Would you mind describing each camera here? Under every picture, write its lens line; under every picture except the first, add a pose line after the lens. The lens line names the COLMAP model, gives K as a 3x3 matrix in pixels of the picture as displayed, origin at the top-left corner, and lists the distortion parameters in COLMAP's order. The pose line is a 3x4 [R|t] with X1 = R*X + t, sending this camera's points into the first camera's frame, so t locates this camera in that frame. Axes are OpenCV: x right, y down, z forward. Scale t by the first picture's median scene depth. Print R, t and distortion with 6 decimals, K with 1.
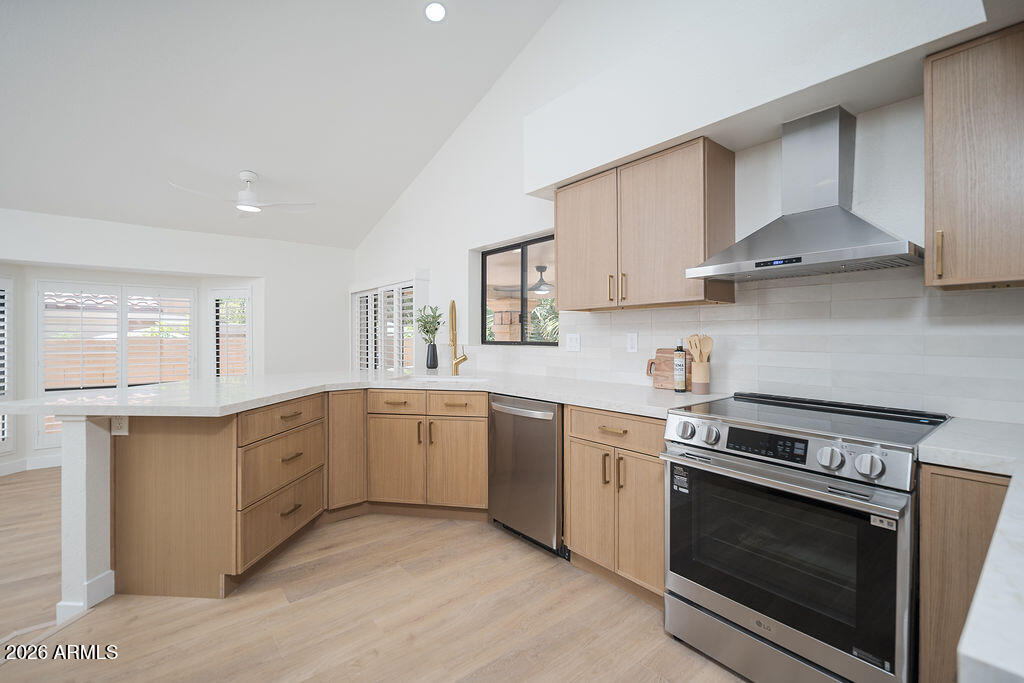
lens RADIAL K [[457.4, 0, 512.3], [0, 457.4, 340.7], [0, 0, 1]] dist [0.003220, 0.000312]
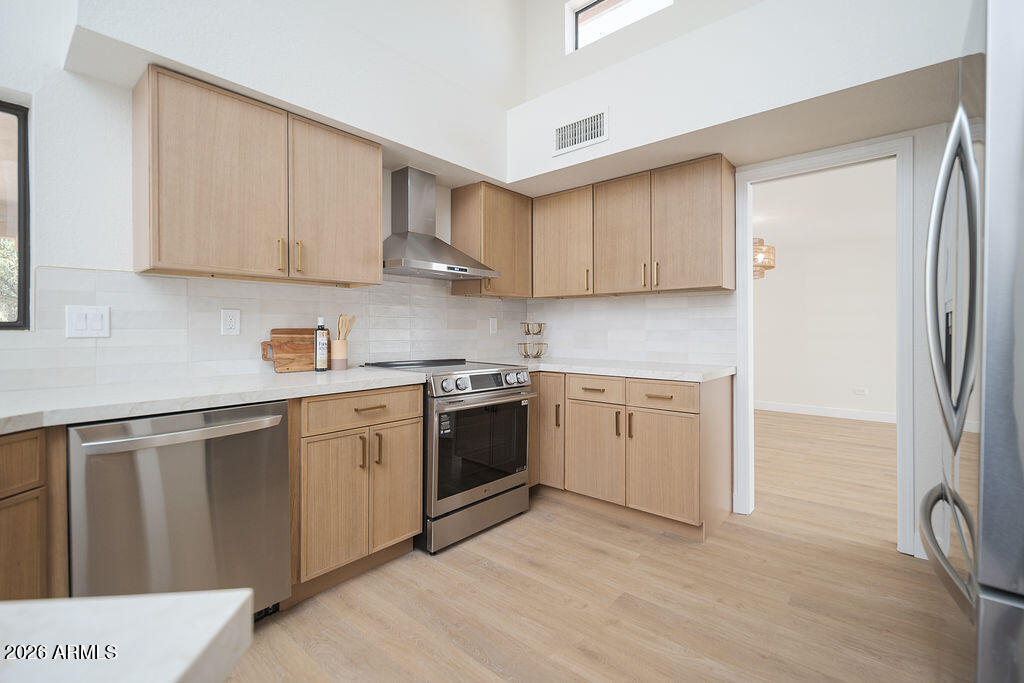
lens RADIAL K [[457.4, 0, 512.8], [0, 457.4, 331.3], [0, 0, 1]] dist [0.003220, 0.000312]
pose [[-0.177873, -0.007179, 0.984027, -0.665852], [0.010799, 0.999899, 0.009247, 0.019452], [-0.983994, 0.012271, -0.177778, 0.726491]]
